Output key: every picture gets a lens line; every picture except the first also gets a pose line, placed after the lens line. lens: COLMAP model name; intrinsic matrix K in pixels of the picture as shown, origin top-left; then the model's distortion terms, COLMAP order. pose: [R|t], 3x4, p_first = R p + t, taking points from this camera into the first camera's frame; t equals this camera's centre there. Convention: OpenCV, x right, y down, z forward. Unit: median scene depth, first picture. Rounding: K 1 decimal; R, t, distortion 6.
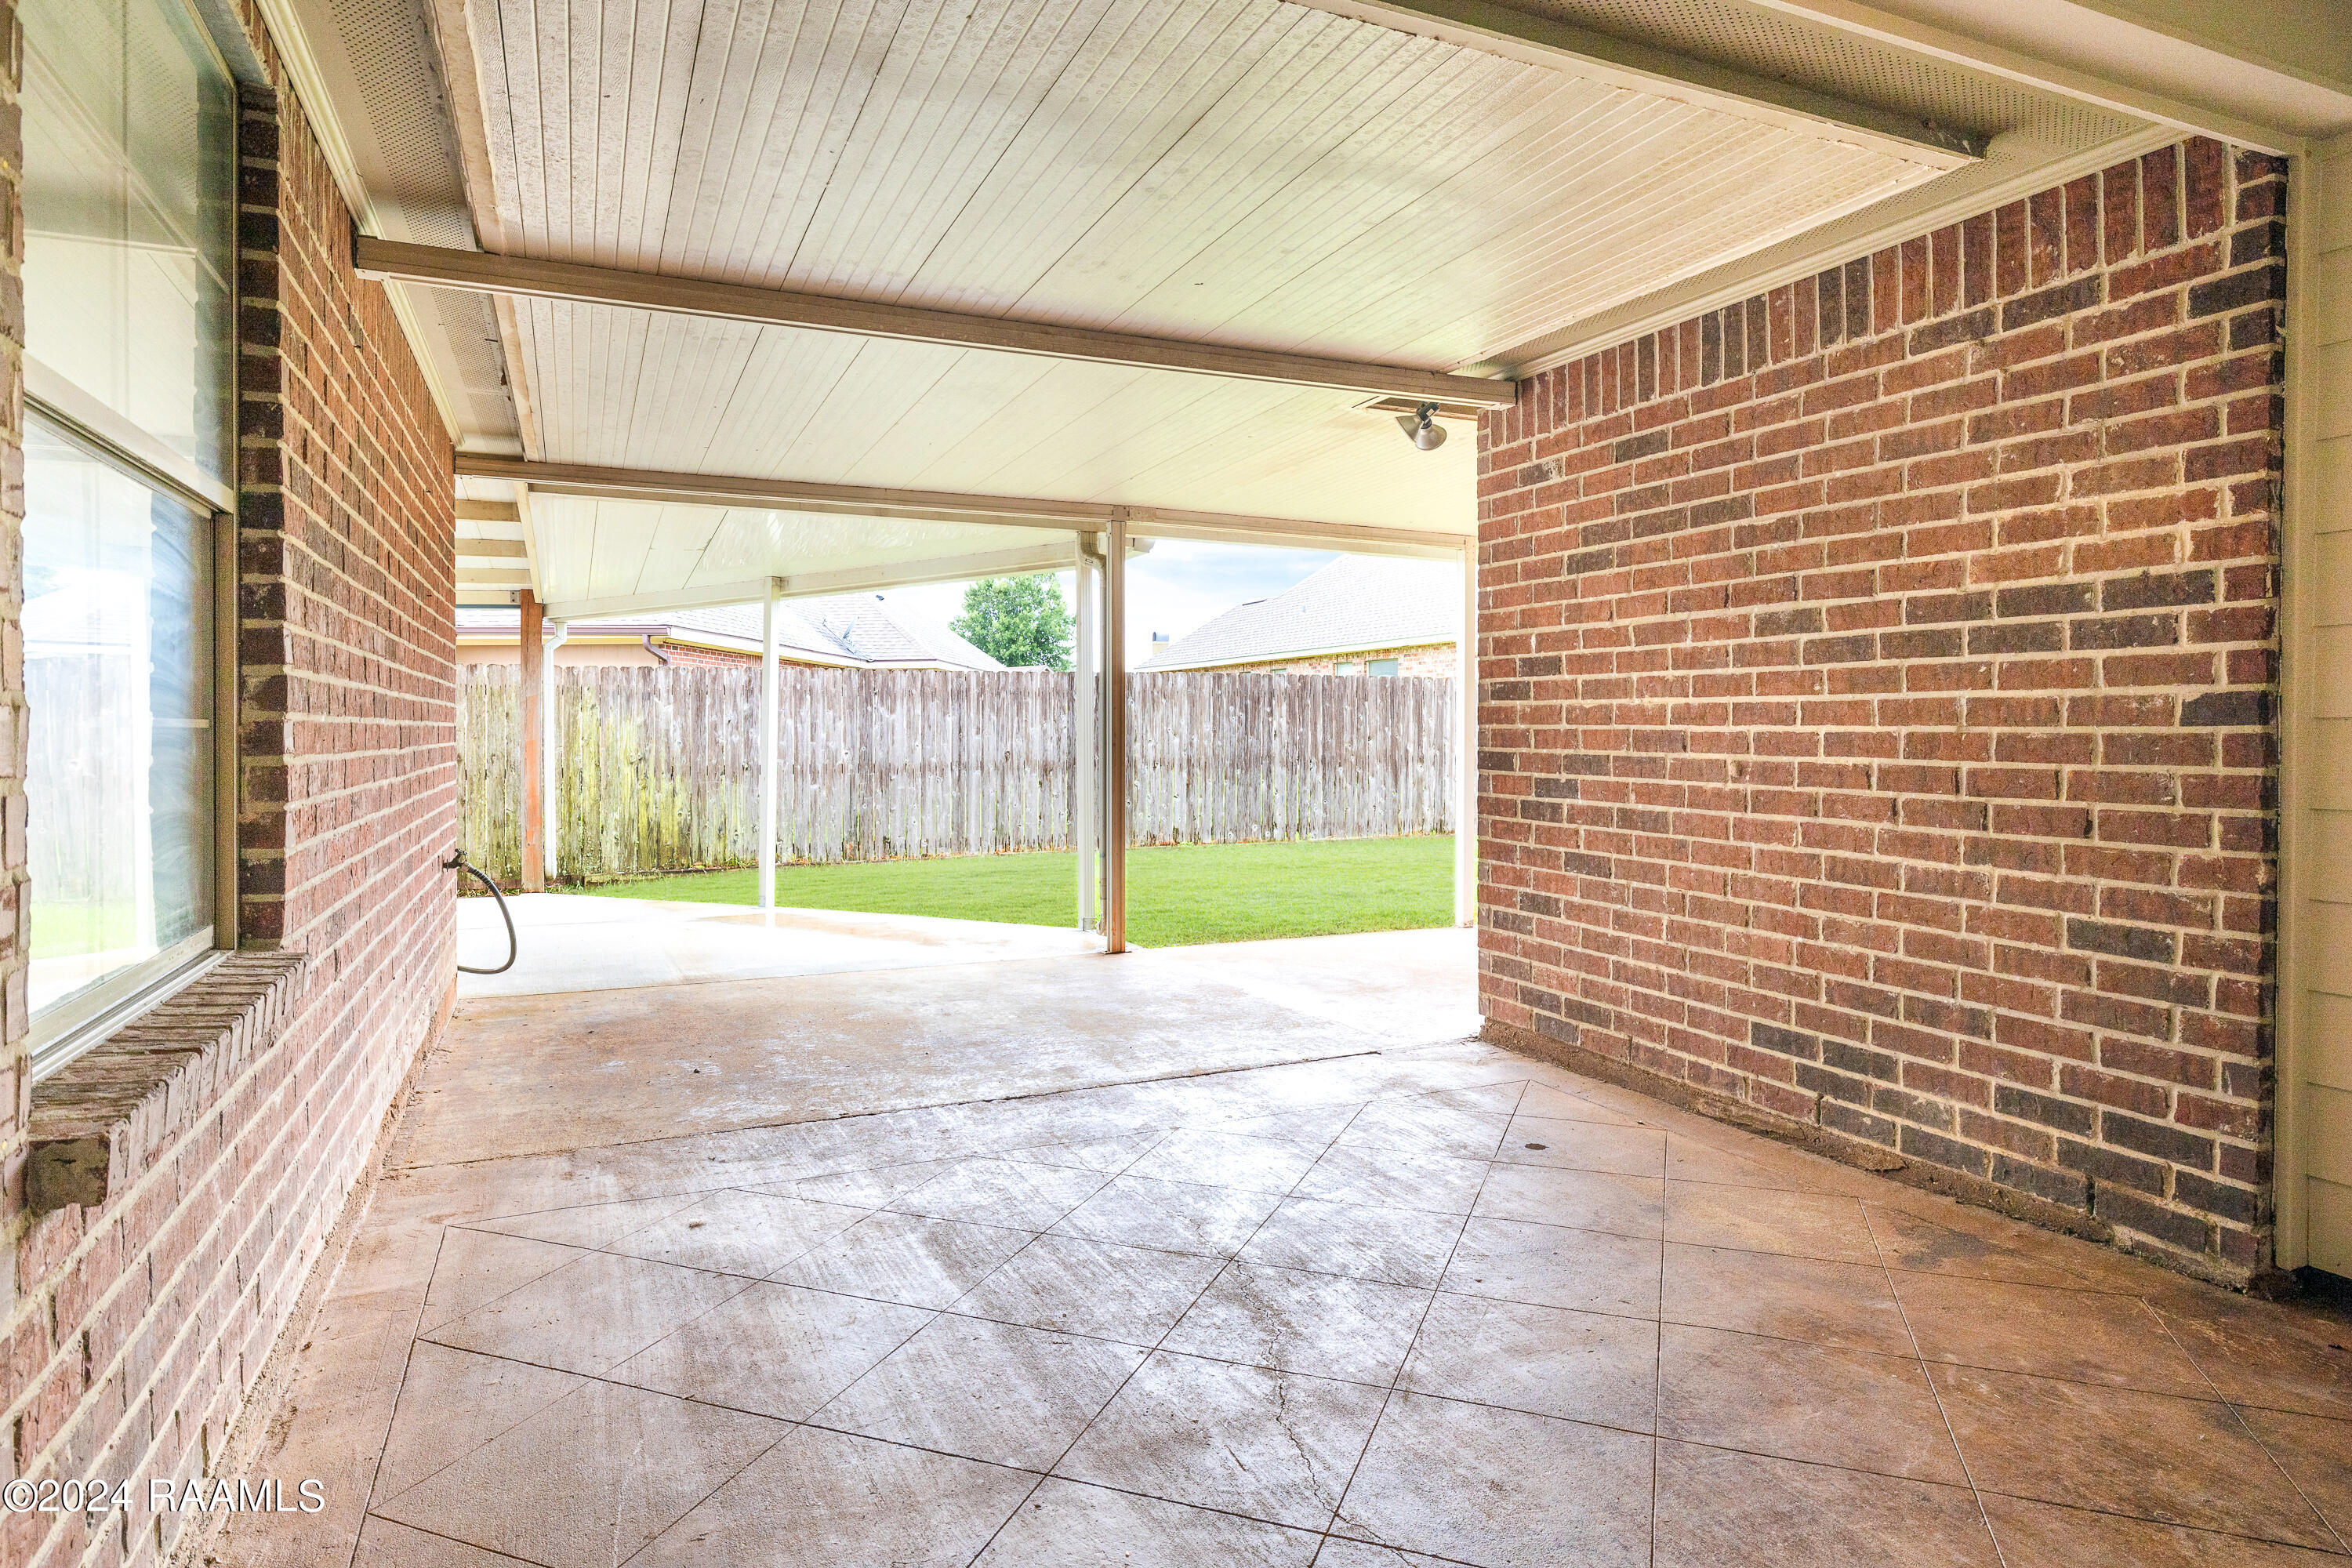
lens RADIAL K [[1335.8, 0, 1172.5], [0, 1335.8, 715.4], [0, 0, 1]] dist [0.003683, 0.001021]
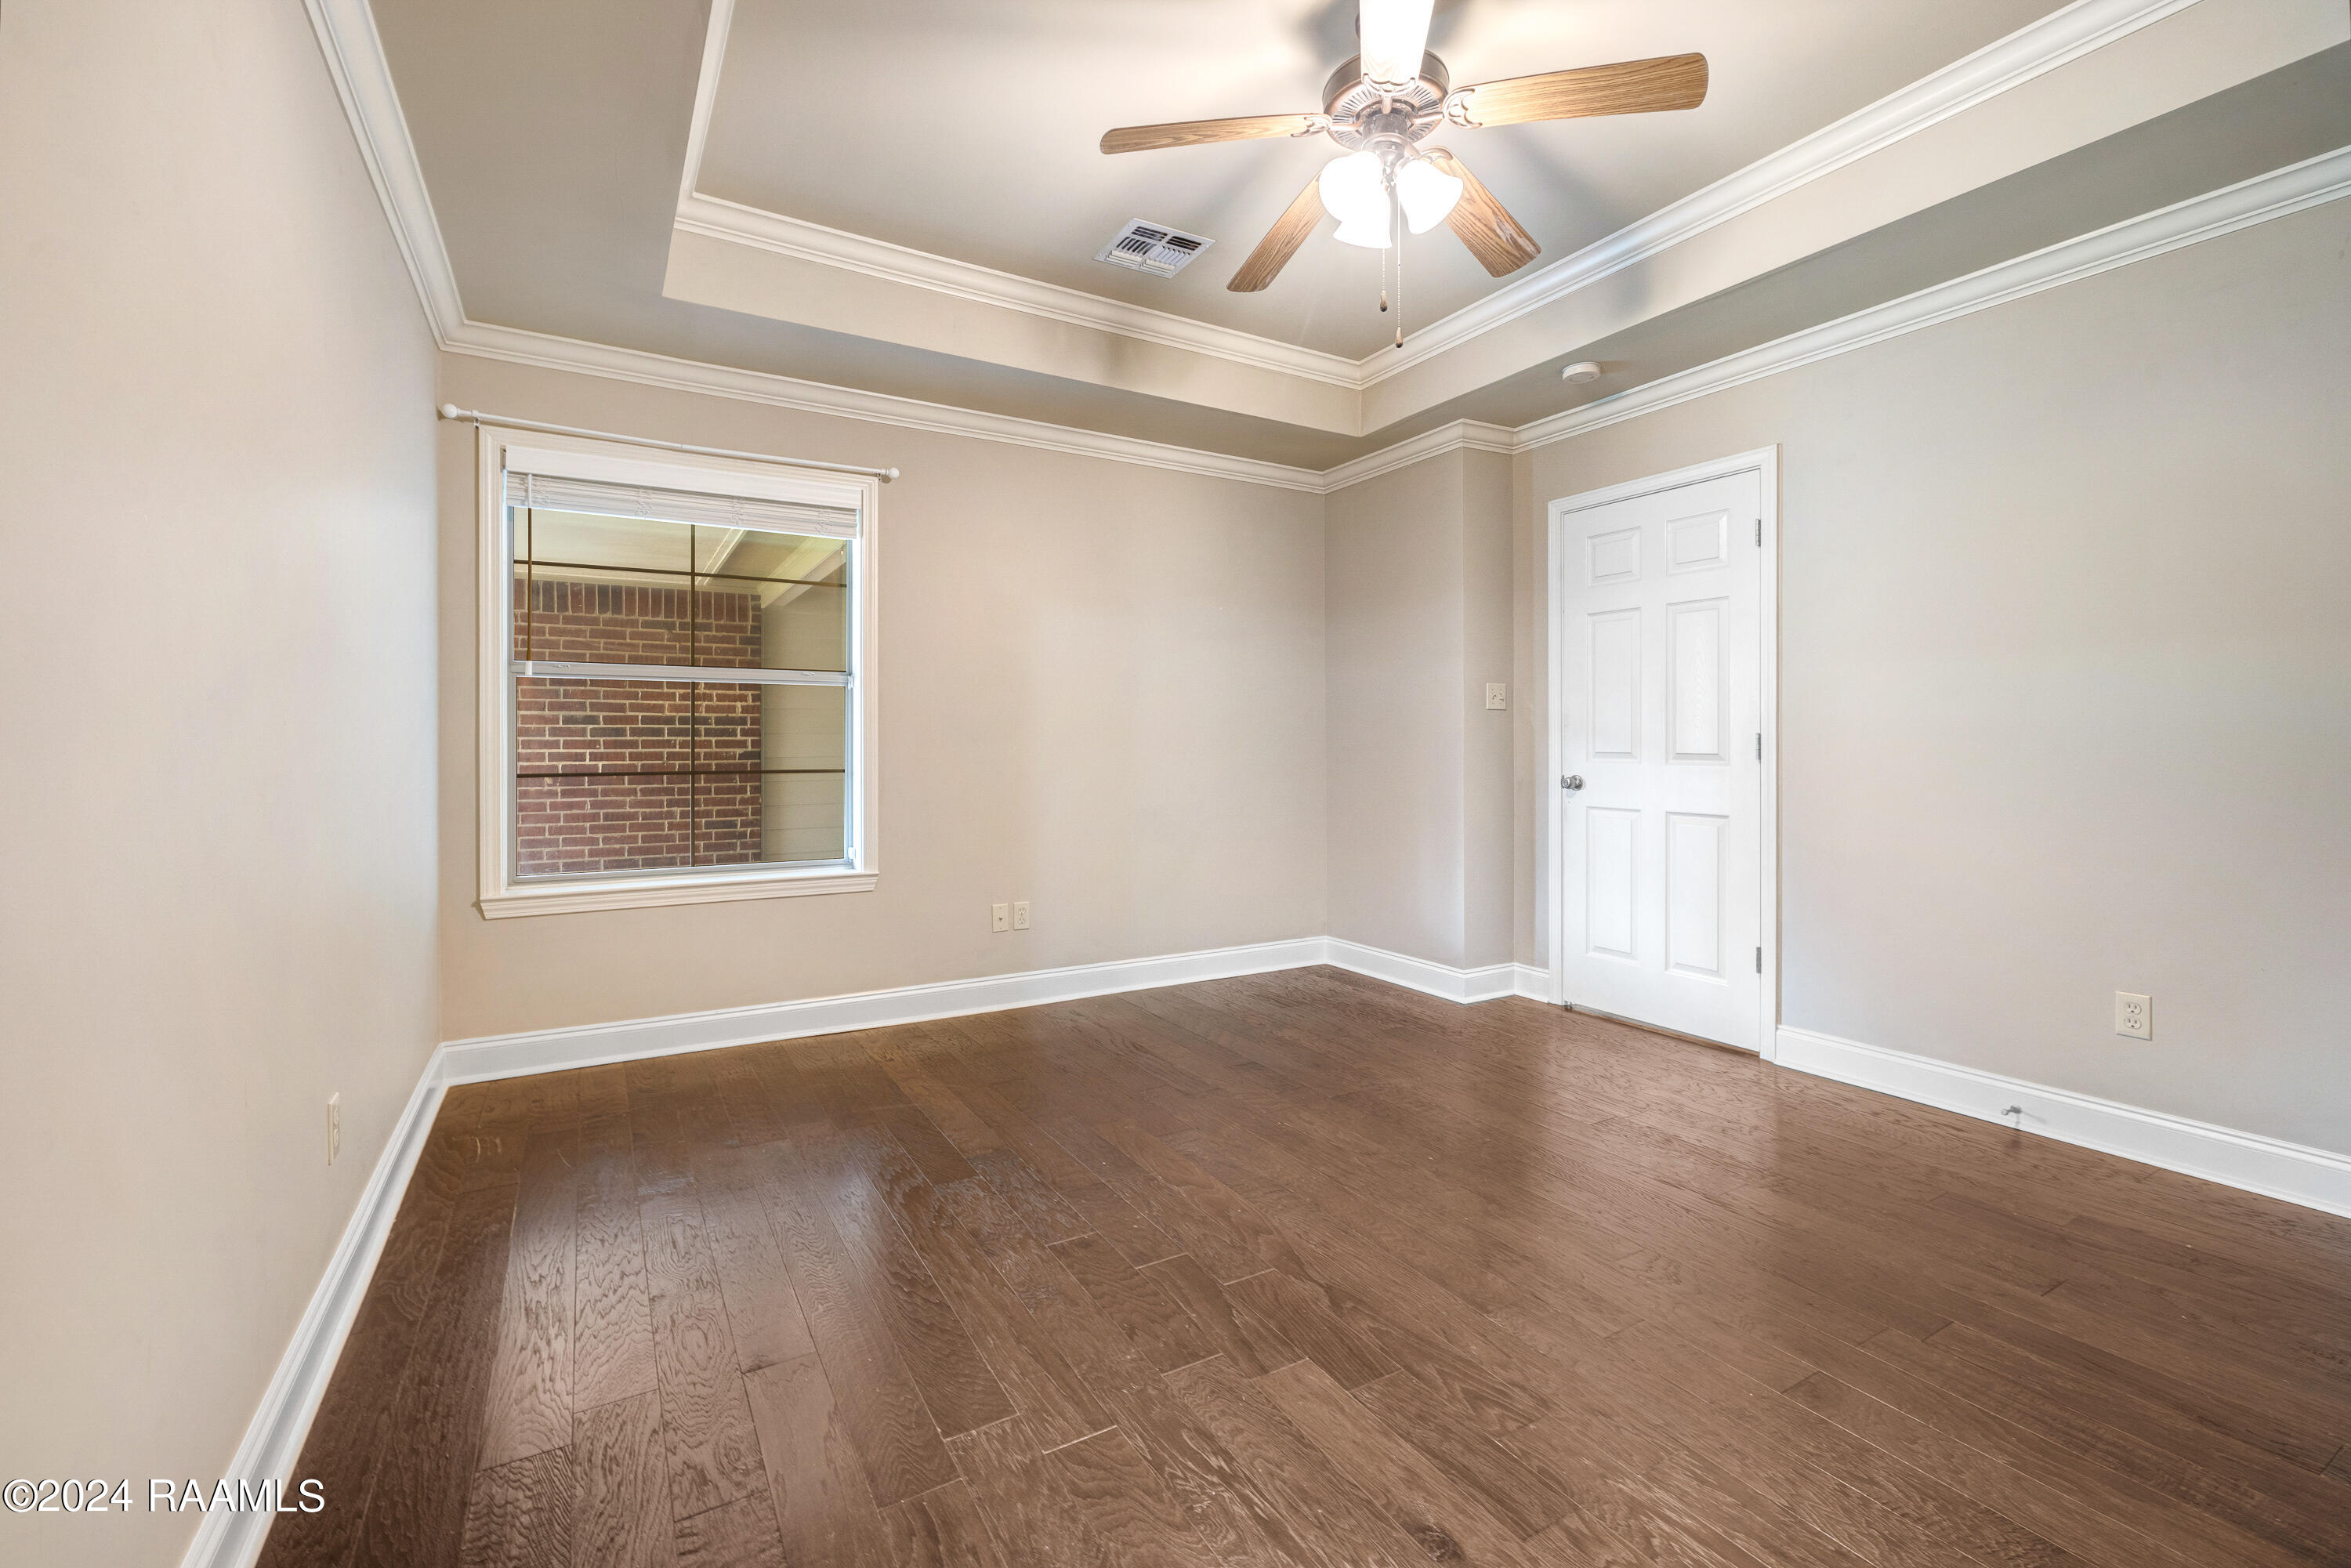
lens RADIAL K [[1013.0, 0, 1175.6], [0, 1013.0, 772.8], [0, 0, 1]] dist [0.000143, 0.000000]
pose [[-0.108043, -0.008319, 0.994111, -1.896565], [0.004871, 0.999949, 0.008897, 0.021132], [-0.994134, 0.005803, -0.107997, 0.139903]]
